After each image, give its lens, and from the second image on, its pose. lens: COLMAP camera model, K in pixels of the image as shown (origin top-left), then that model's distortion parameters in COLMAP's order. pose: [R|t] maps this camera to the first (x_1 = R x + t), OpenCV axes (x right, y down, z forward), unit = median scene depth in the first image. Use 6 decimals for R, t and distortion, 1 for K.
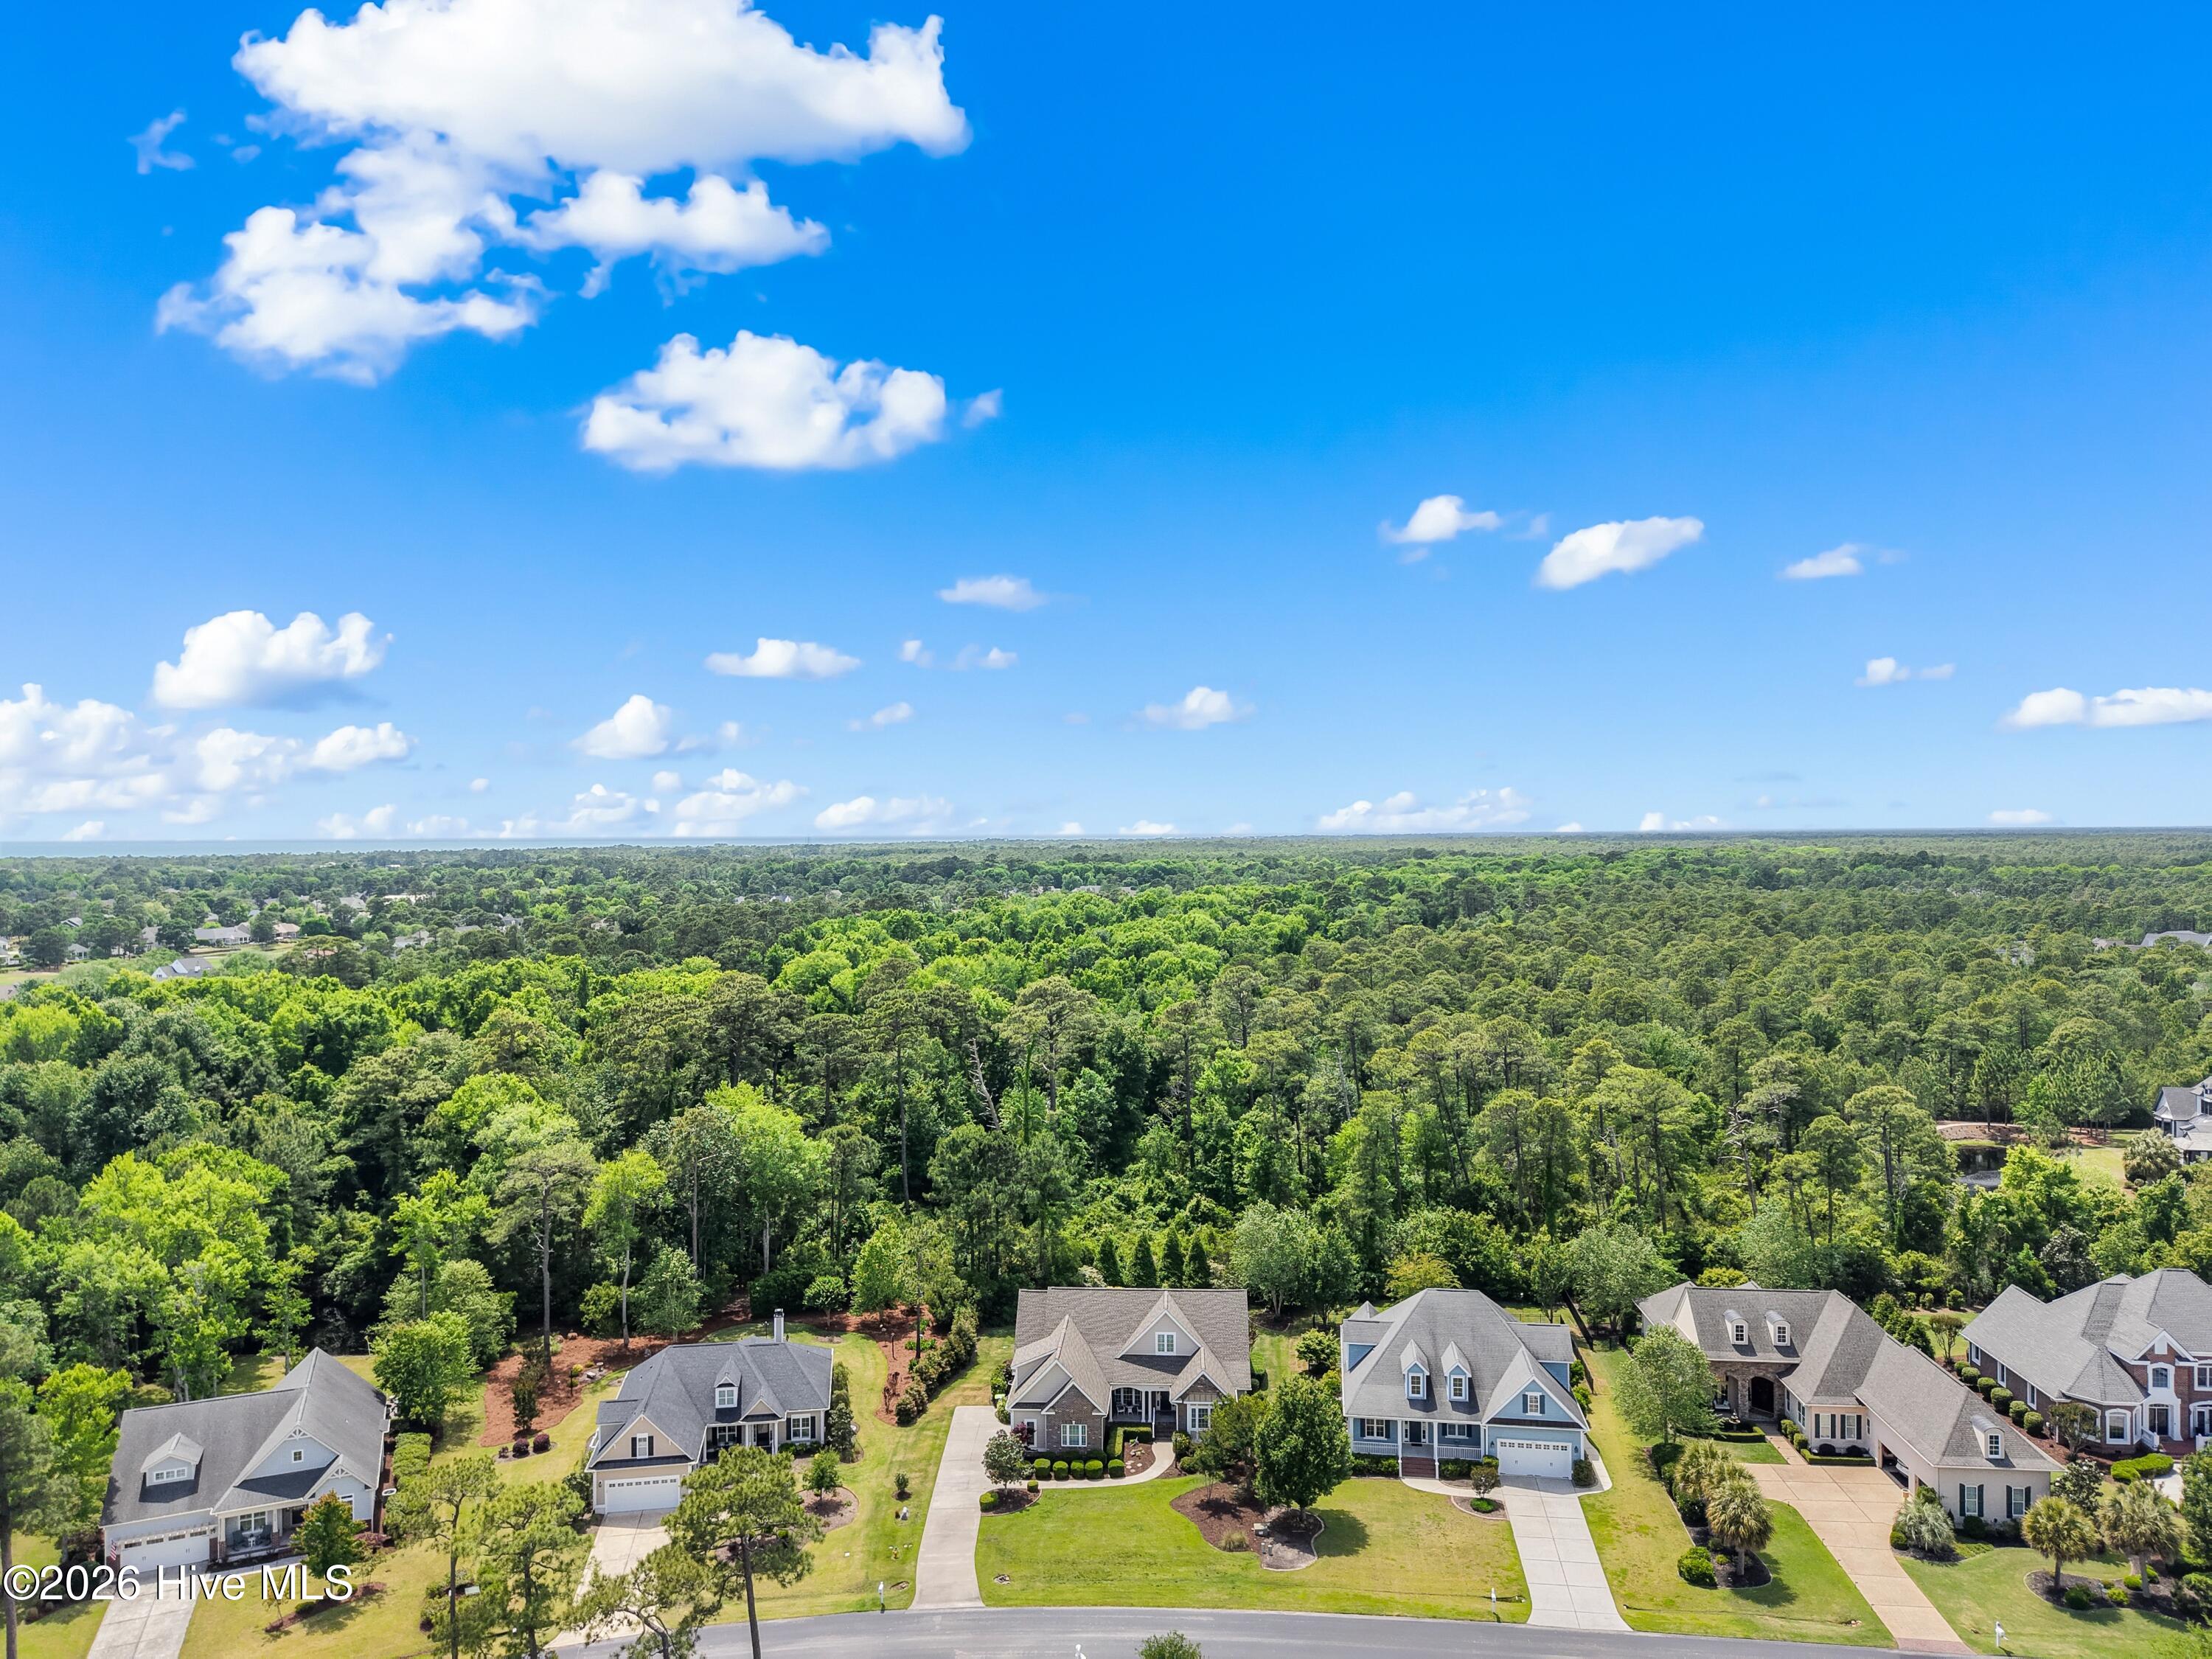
lens RADIAL K [[1490.2, 0, 1106.0], [0, 1490.2, 829.5], [0, 0, 1]] dist [0.005957, -0.003189]
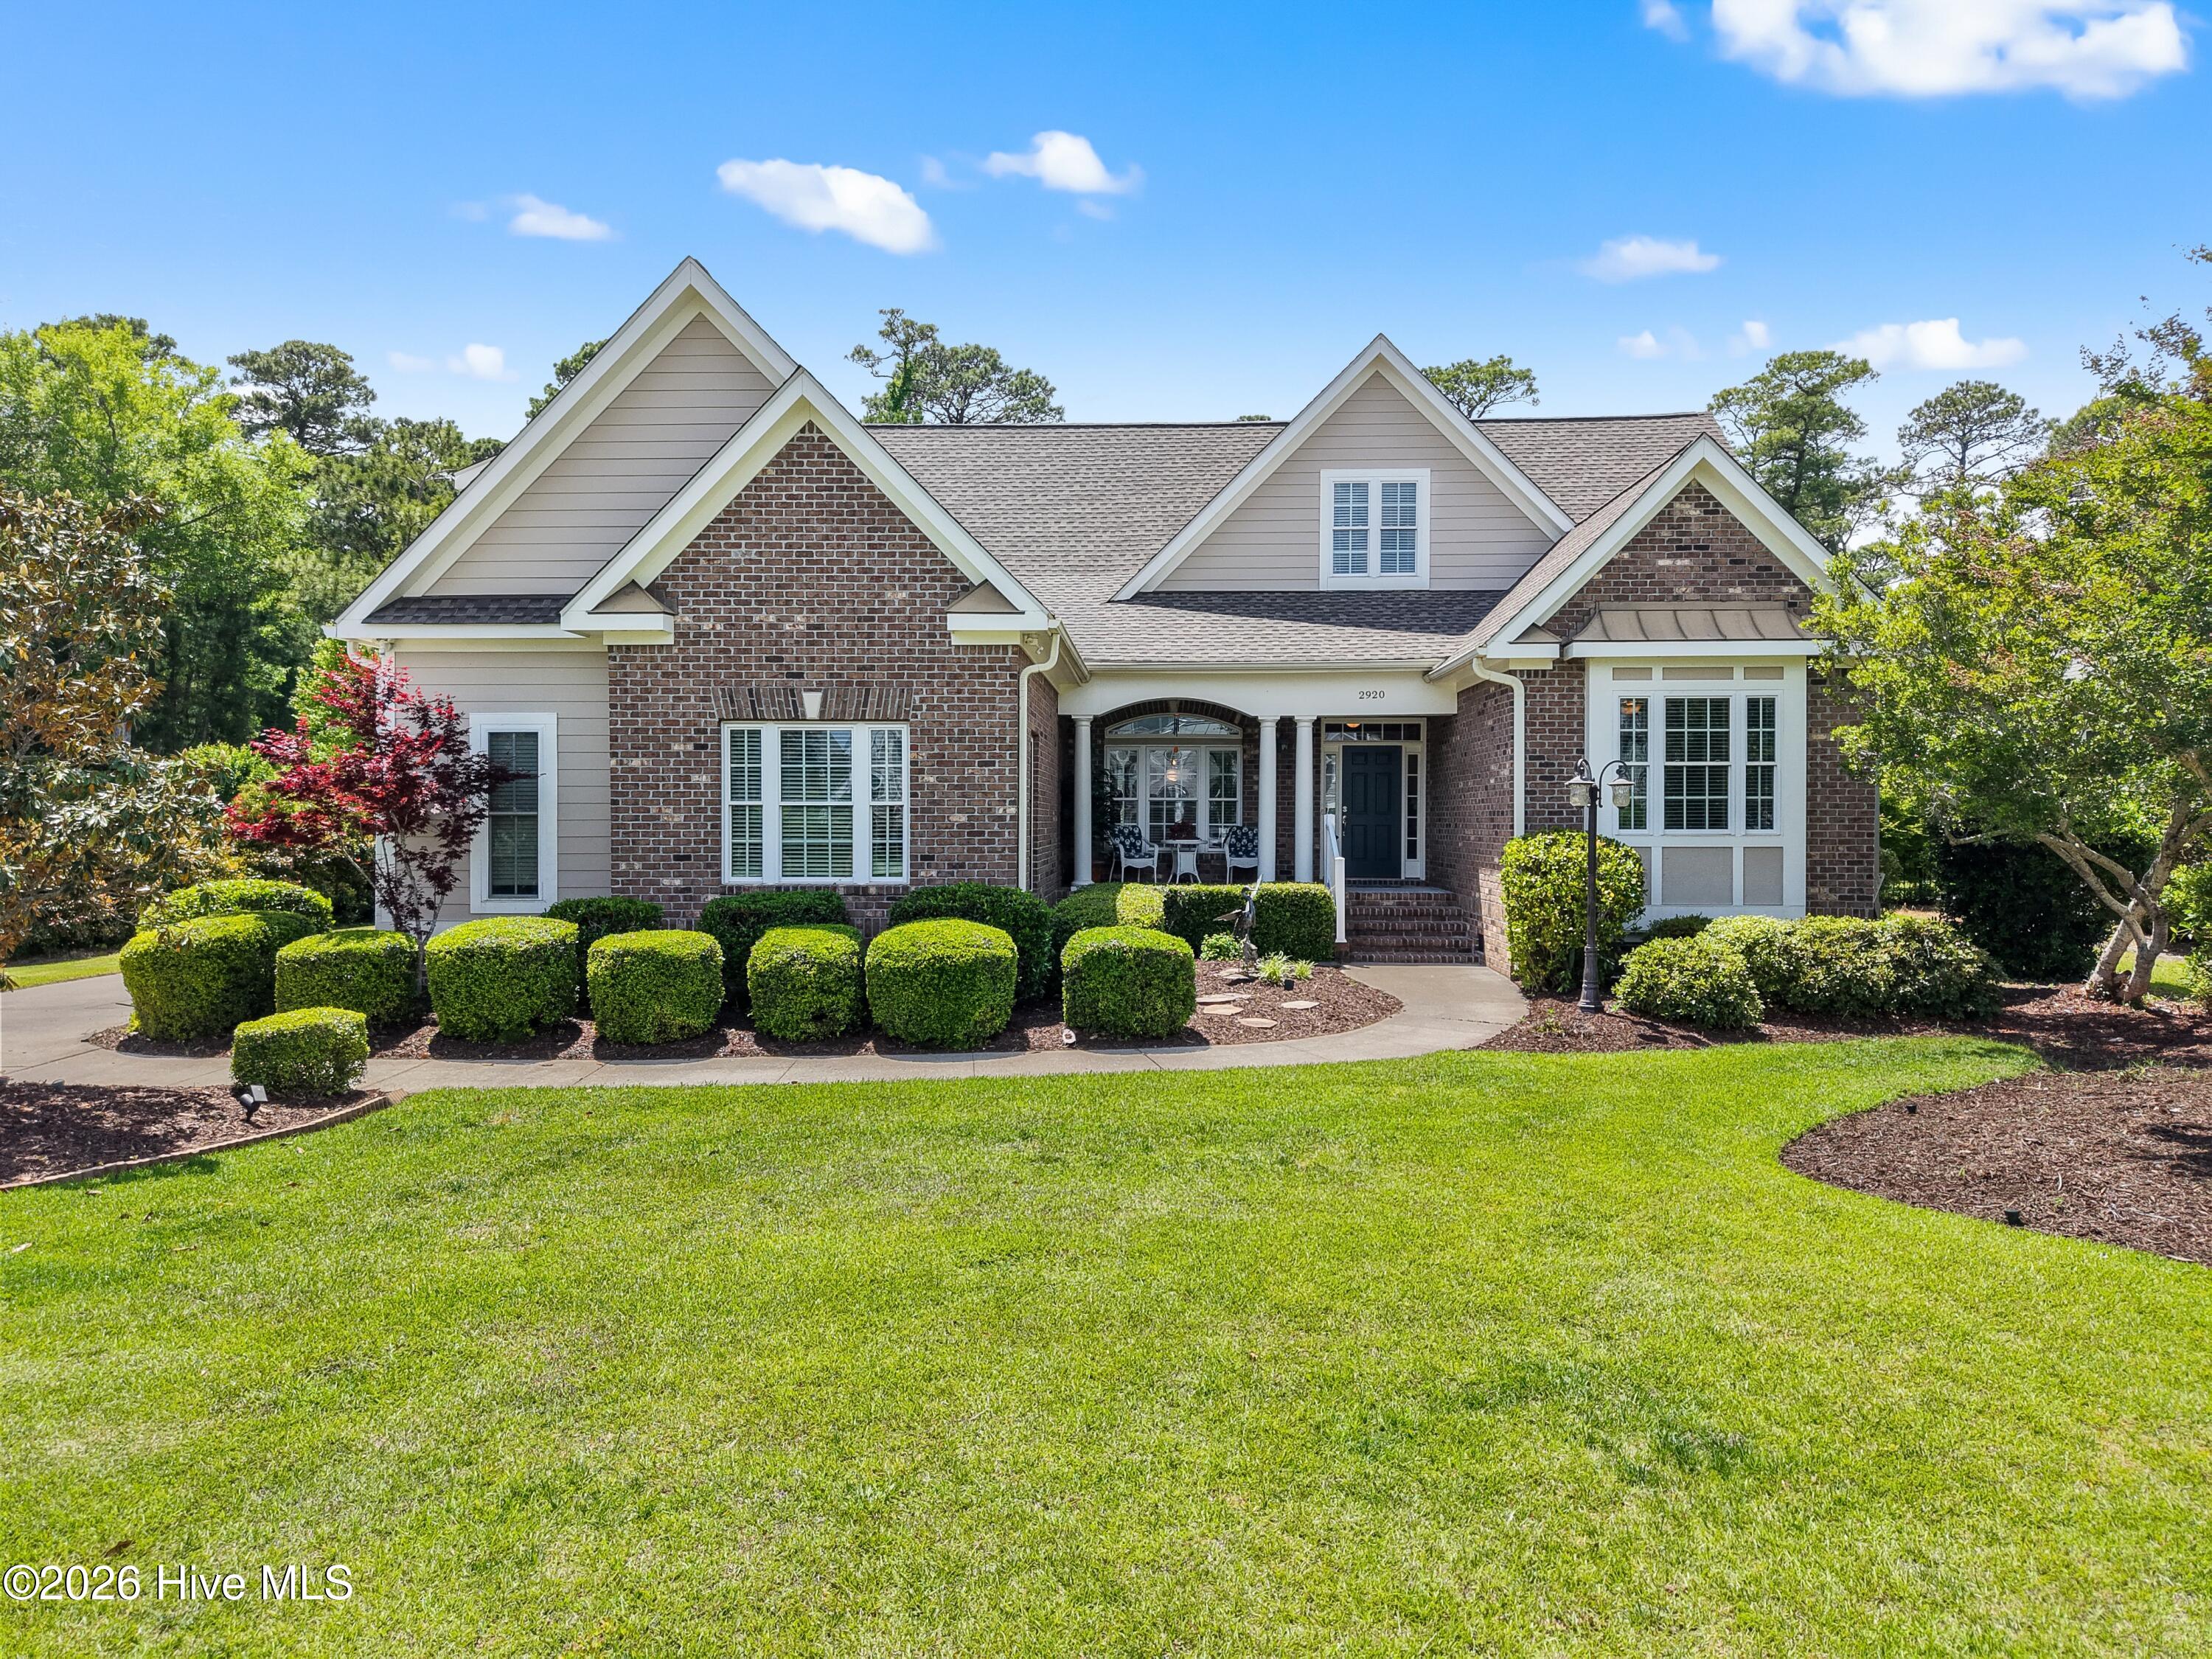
lens RADIAL K [[1490.2, 0, 1106.0], [0, 1490.2, 829.5], [0, 0, 1]] dist [0.005957, -0.003189]
pose [[0.999826, 0.008268, 0.016704, 0.003006], [-0.008392, 0.999937, 0.007410, 0.415747], [-0.016642, -0.007549, 0.999833, 0.881873]]
